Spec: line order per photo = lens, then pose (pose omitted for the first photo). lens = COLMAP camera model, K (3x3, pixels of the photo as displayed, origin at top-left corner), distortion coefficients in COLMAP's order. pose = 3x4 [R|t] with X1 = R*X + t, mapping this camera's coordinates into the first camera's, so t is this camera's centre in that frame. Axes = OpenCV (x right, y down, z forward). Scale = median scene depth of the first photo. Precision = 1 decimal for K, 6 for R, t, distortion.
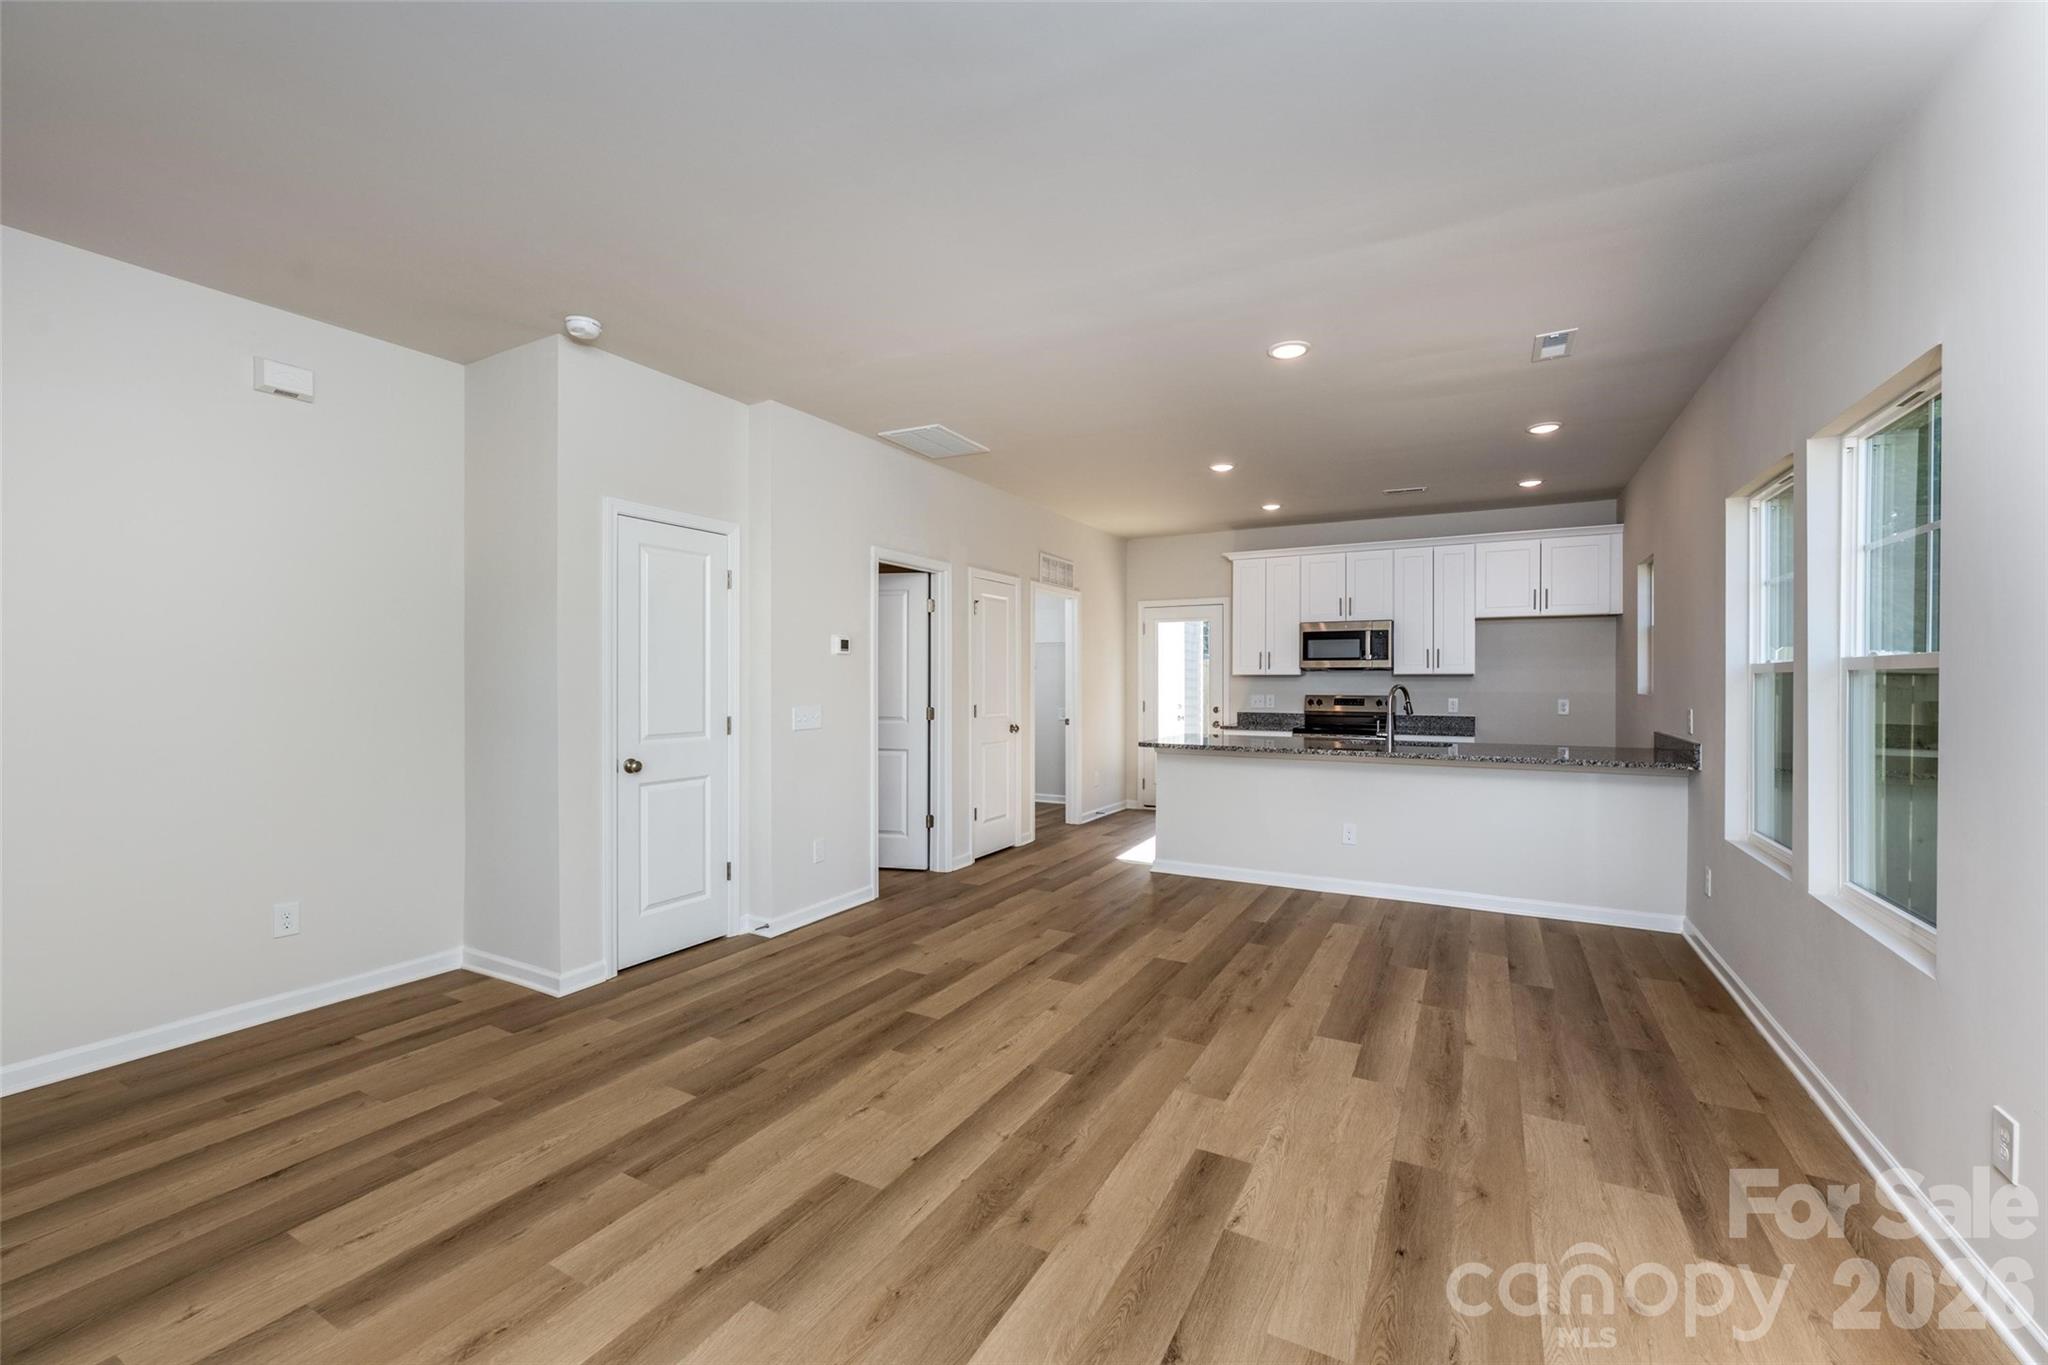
lens RADIAL K [[835.4, 0, 1044.7], [0, 835.4, 690.7], [0, 0, 1]] dist [-0.004920, -0.000054]
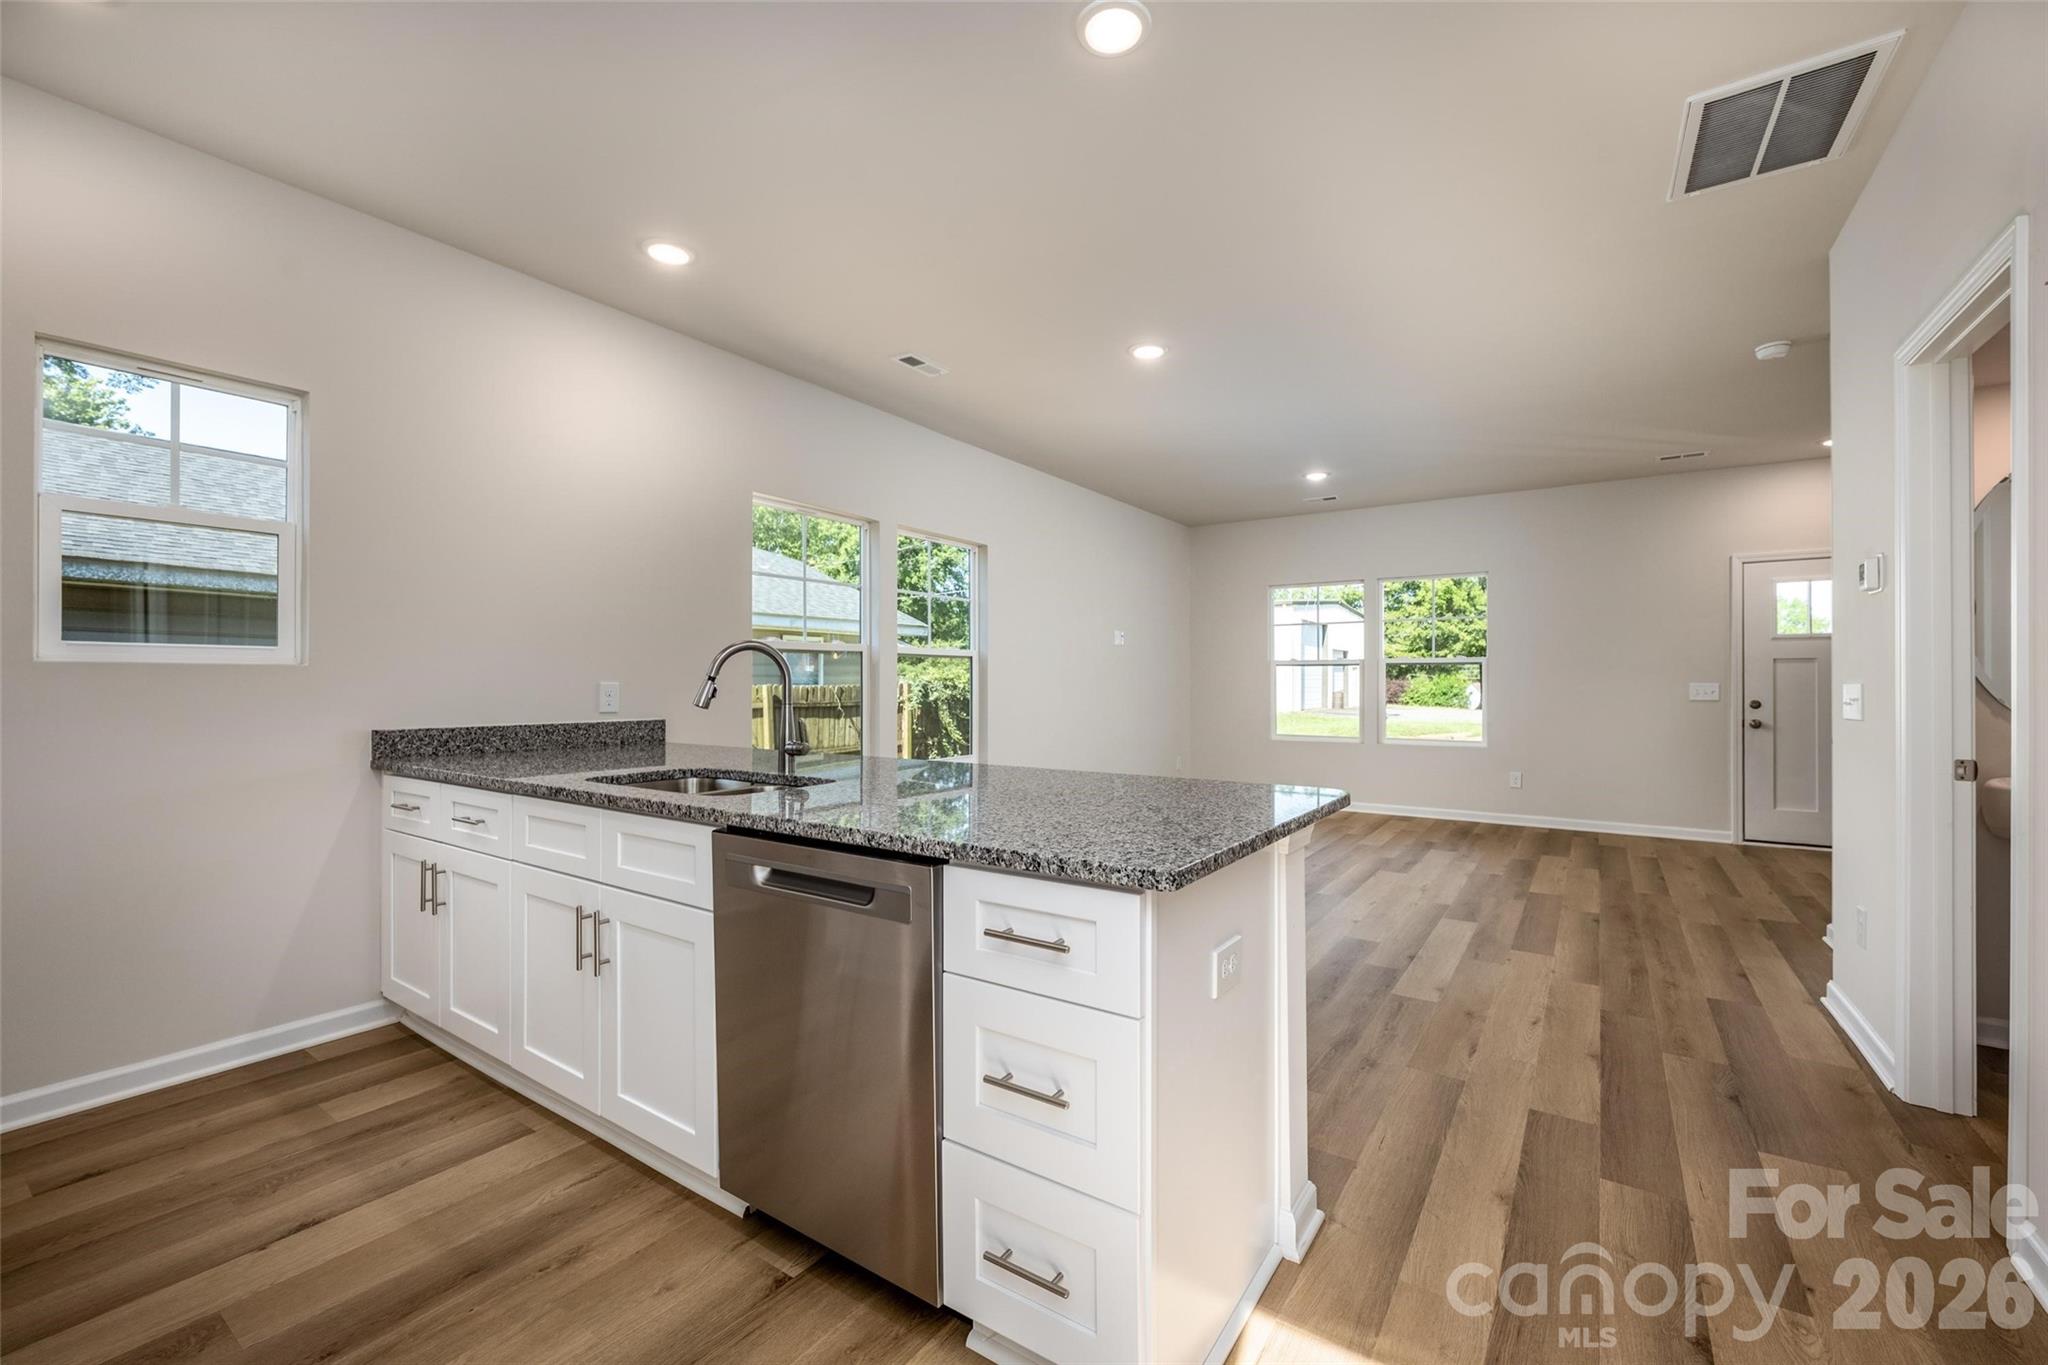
lens RADIAL K [[835.4, 0, 1016.7], [0, 835.4, 667.0], [0, 0, 1]] dist [-0.004920, -0.000054]
pose [[-0.991602, 0.000974, 0.129325, 0.311181], [0.000078, 0.999976, -0.006940, 0.011318], [-0.129329, -0.006871, -0.991578, 2.057261]]
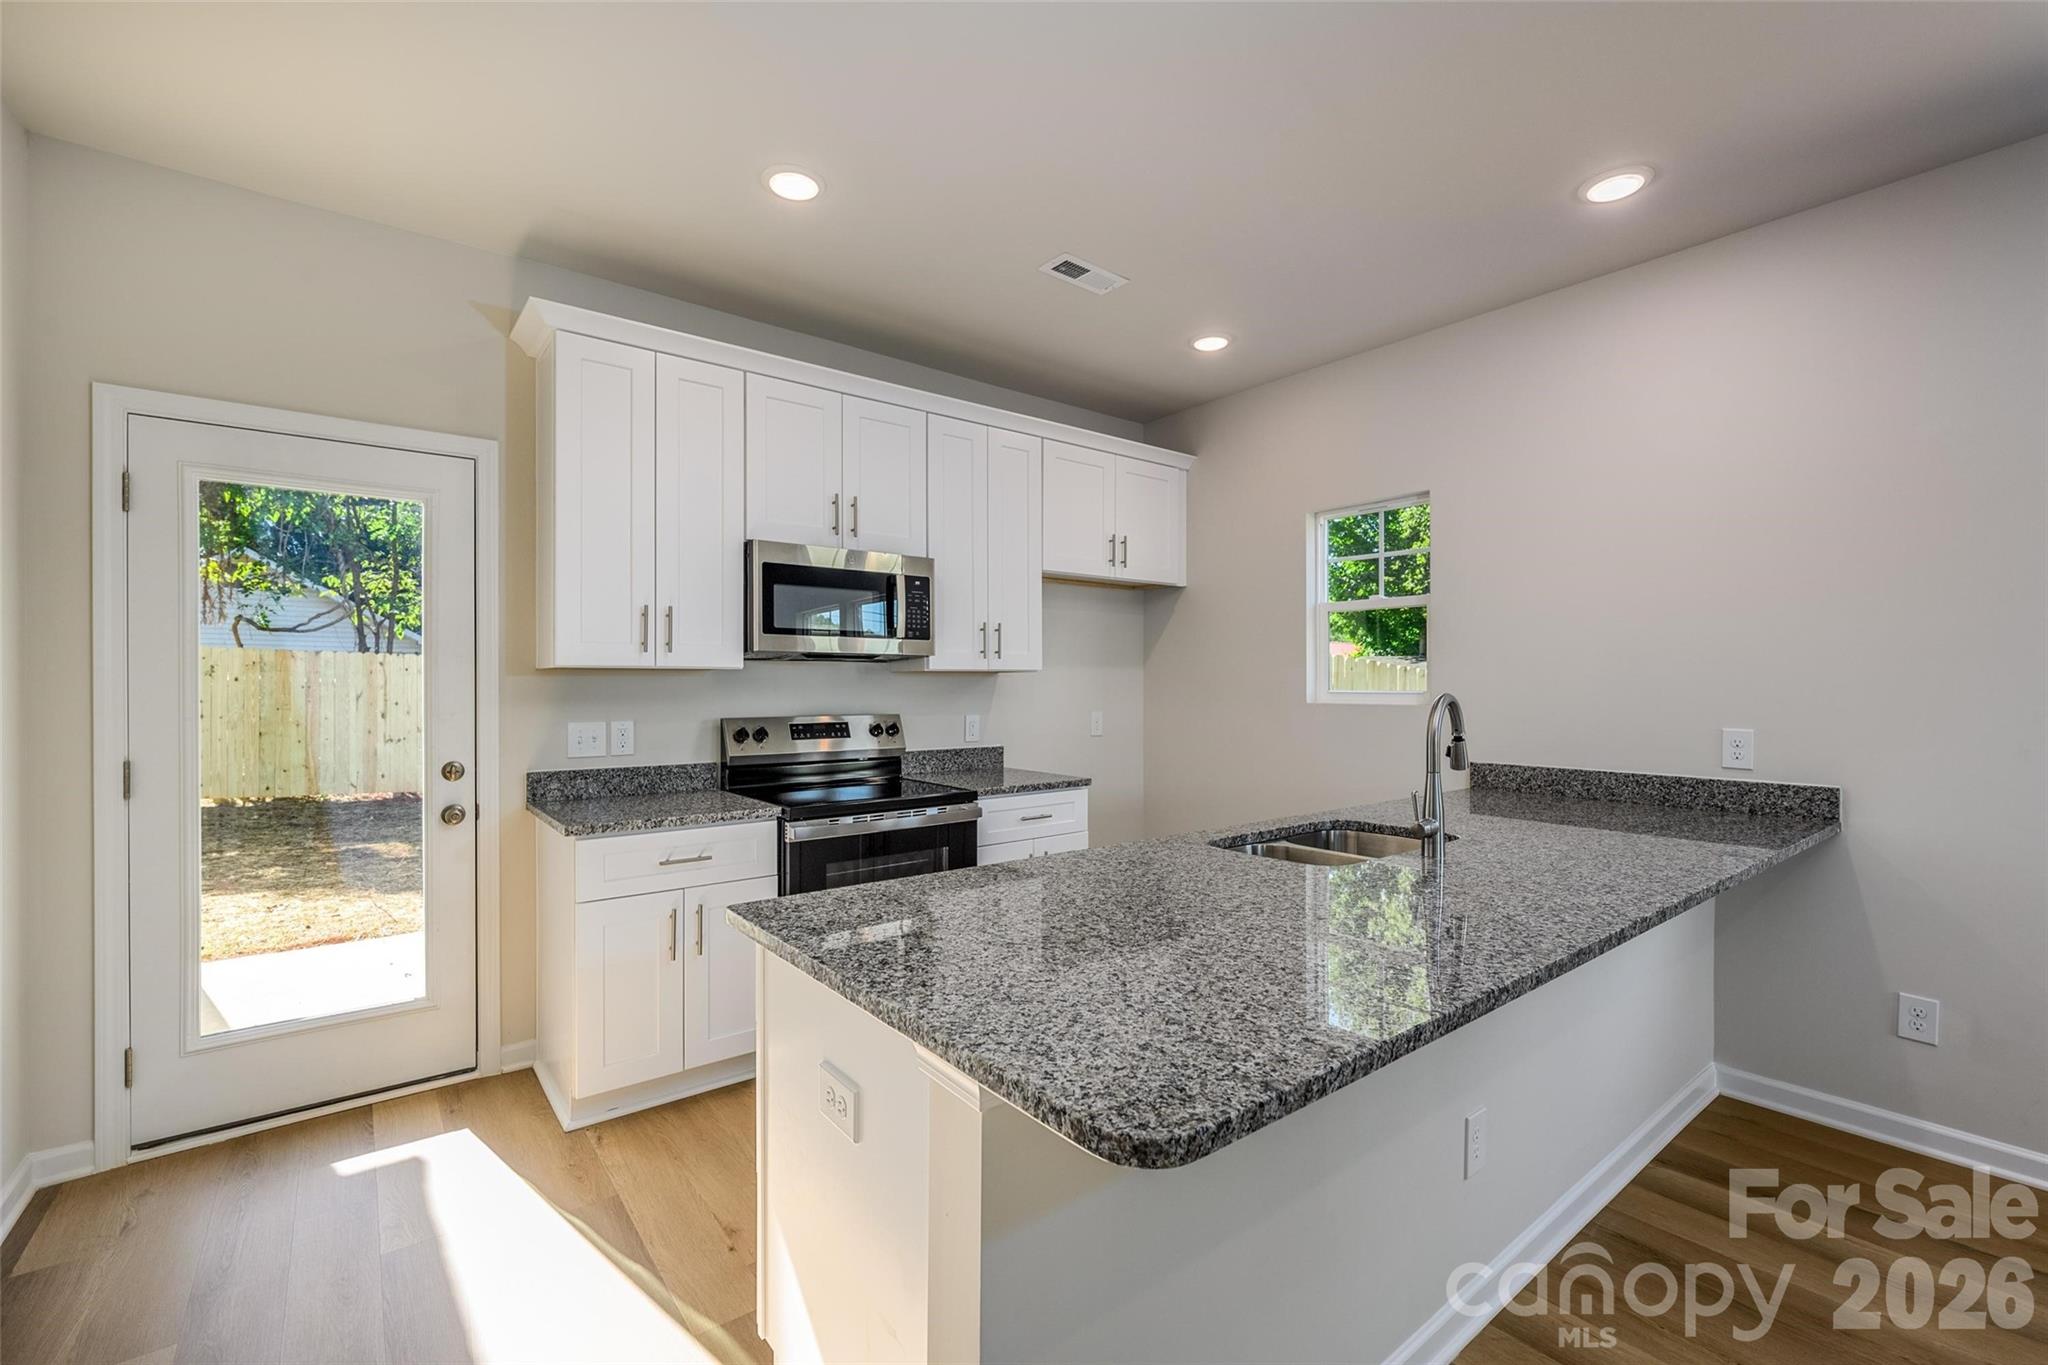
lens RADIAL K [[847.4, 0, 1017.9], [0, 847.4, 686.6], [0, 0, 1]] dist [-0.006946, -0.000182]
pose [[0.417196, -0.006231, 0.908795, -0.015207], [0.010179, 0.999946, 0.002183, -0.021077], [-0.908759, 0.008340, 0.417237, 1.433873]]
